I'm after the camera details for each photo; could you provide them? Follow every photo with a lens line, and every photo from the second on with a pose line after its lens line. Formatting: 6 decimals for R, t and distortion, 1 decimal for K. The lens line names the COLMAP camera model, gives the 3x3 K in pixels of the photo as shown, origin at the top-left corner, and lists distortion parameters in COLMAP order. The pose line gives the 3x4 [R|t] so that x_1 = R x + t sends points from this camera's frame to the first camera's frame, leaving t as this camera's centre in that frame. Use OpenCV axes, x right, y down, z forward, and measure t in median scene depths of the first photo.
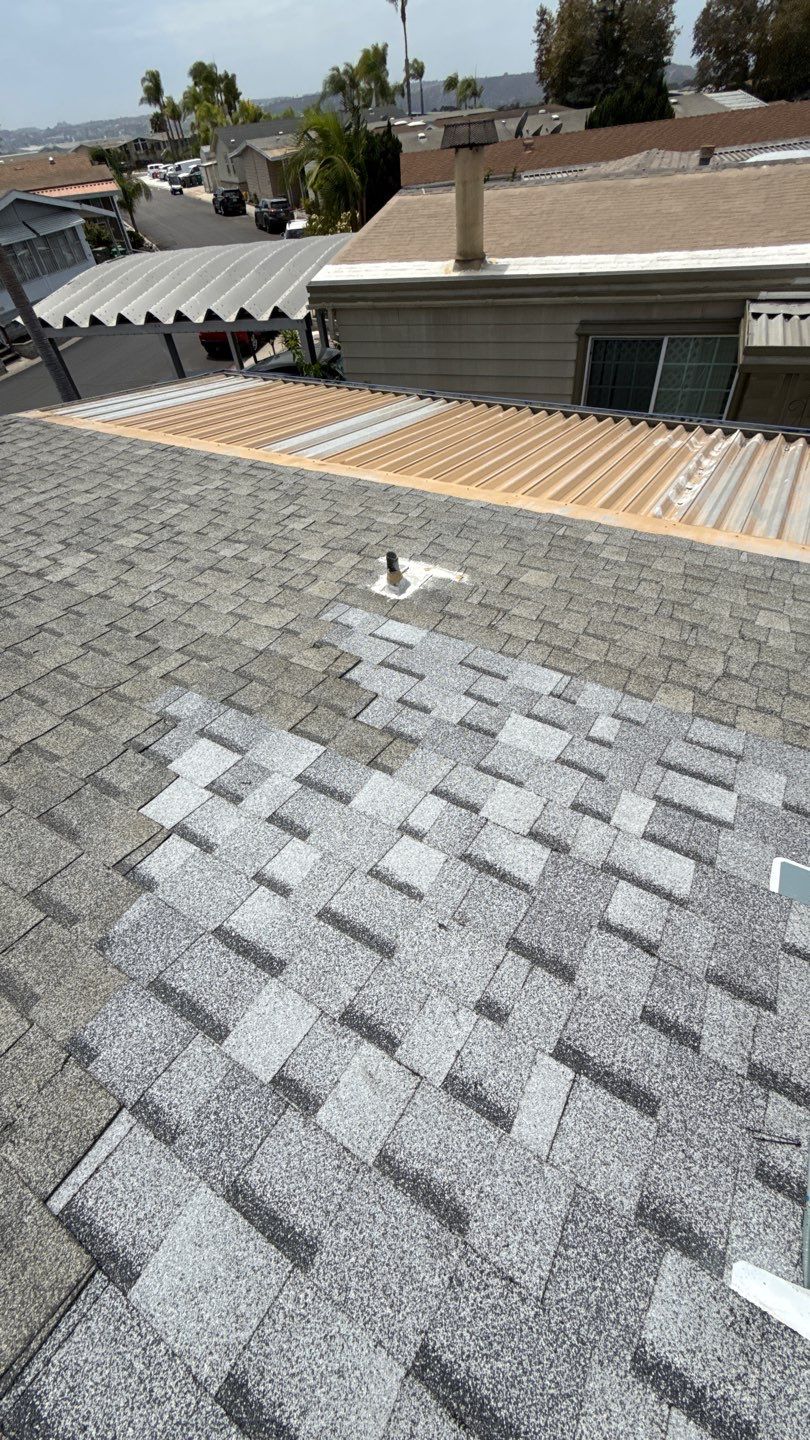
lens RADIAL K [[570.3, 0, 405.0], [0, 570.3, 720.0], [0, 0, 1]] dist [-0.000077, 0.000120]
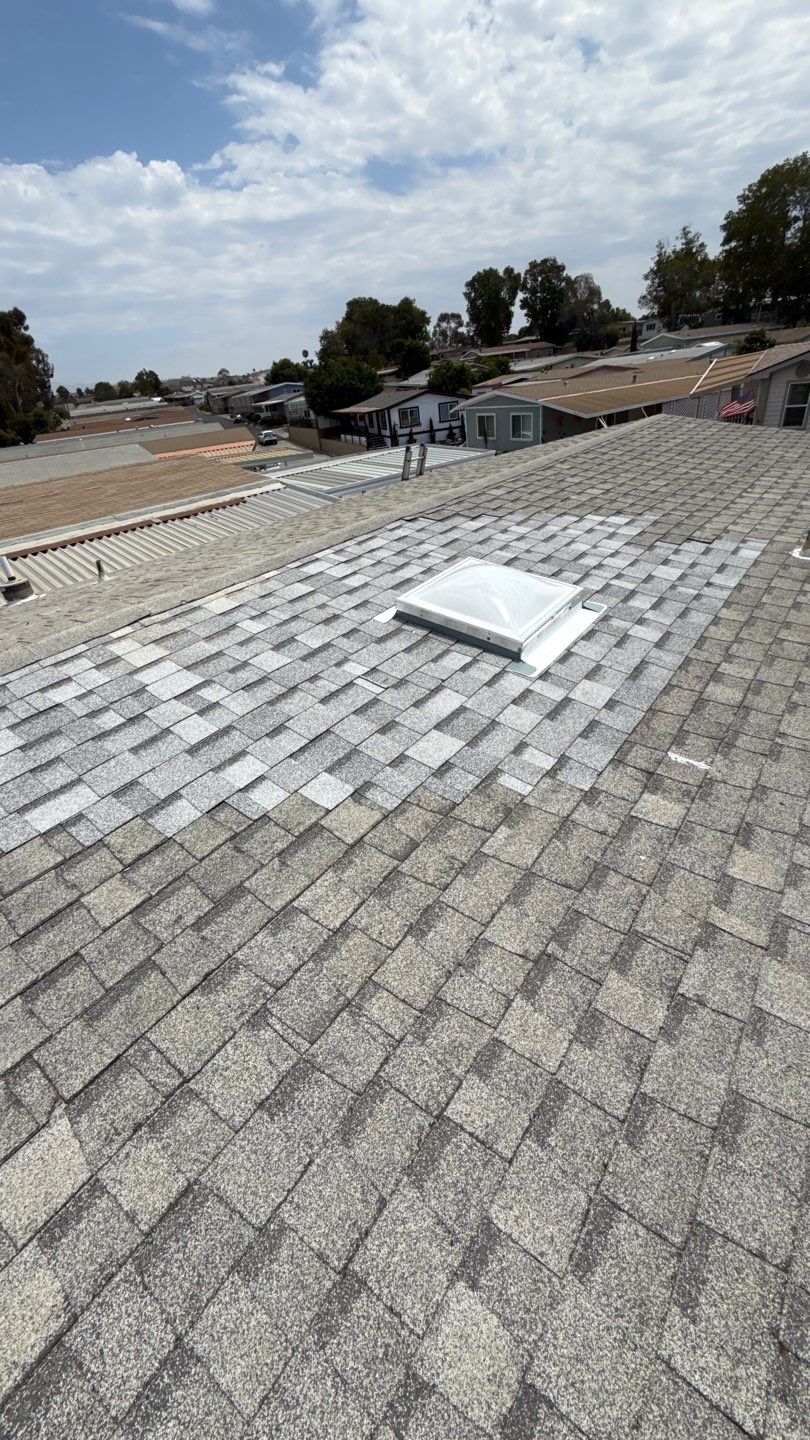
lens RADIAL K [[570.3, 0, 405.0], [0, 570.3, 720.0], [0, 0, 1]] dist [-0.000077, 0.000120]
pose [[-0.104316, 0.596642, -0.795698, 3.783003], [-0.645322, 0.568167, 0.510633, -0.174012], [0.756754, 0.566749, 0.325758, -0.070570]]
